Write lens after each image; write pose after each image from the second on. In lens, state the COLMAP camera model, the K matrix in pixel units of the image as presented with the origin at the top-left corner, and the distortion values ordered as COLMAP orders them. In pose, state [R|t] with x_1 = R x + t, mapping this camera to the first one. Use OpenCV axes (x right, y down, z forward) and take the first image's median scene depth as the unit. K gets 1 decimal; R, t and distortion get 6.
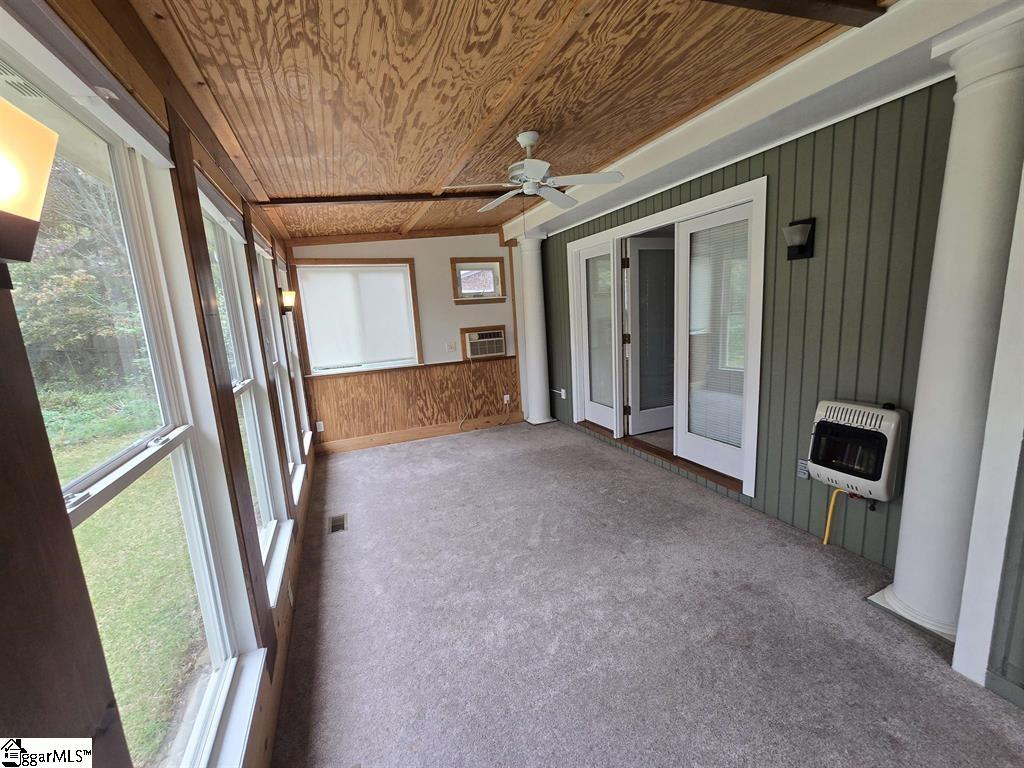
lens RADIAL K [[418.5, 0, 516.6], [0, 418.5, 382.8], [0, 0, 1]] dist [-0.001225, 0.000334]
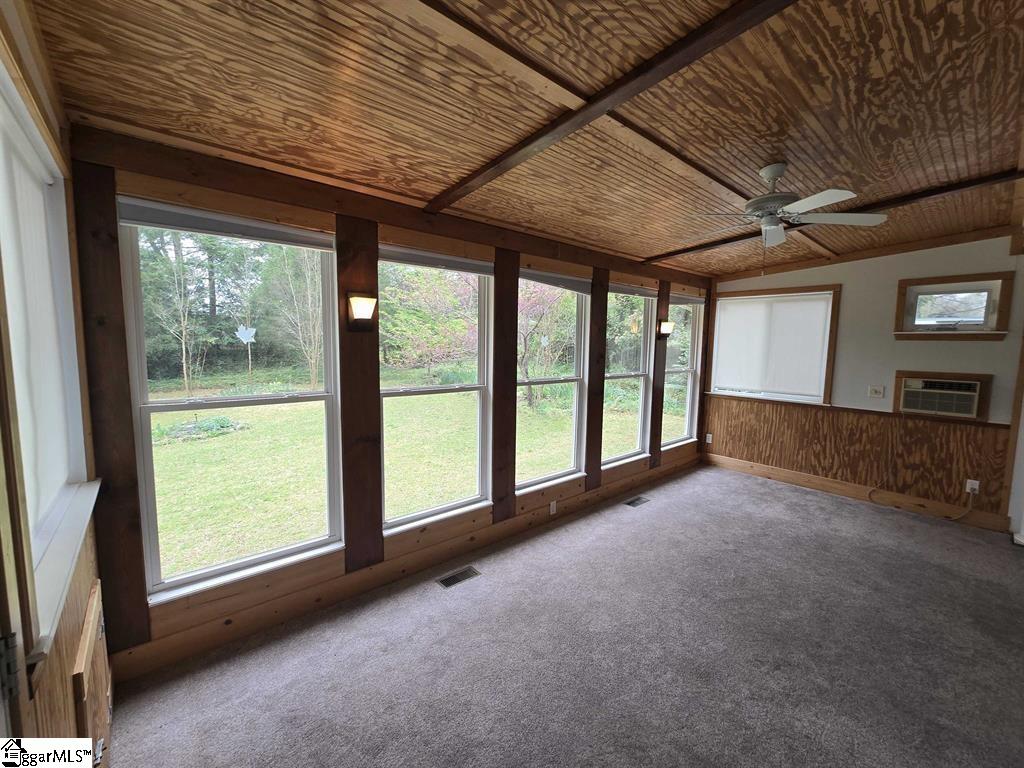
lens RADIAL K [[418.5, 0, 516.6], [0, 418.5, 382.8], [0, 0, 1]] dist [-0.001225, 0.000334]
pose [[0.311298, 0.156231, -0.937382, 0.383655], [-0.197873, 0.975430, 0.096861, -0.046242], [0.929484, 0.155330, 0.334563, 0.106219]]
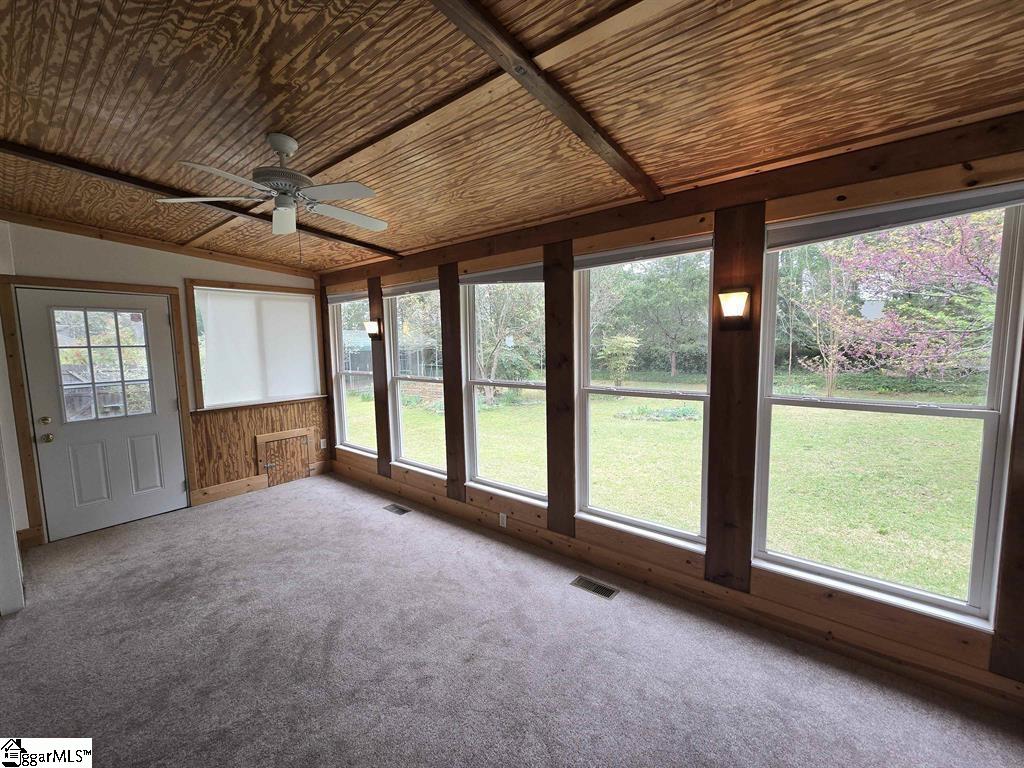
lens RADIAL K [[412.9, 0, 512.0], [0, 412.9, 384.0], [0, 0, 1]] dist [-0.012149, 0.000143]
pose [[-0.876623, 0.122288, -0.465379, 0.031745], [-0.014201, 0.960170, 0.279055, -0.174052], [0.480968, 0.251234, -0.839971, 0.946068]]
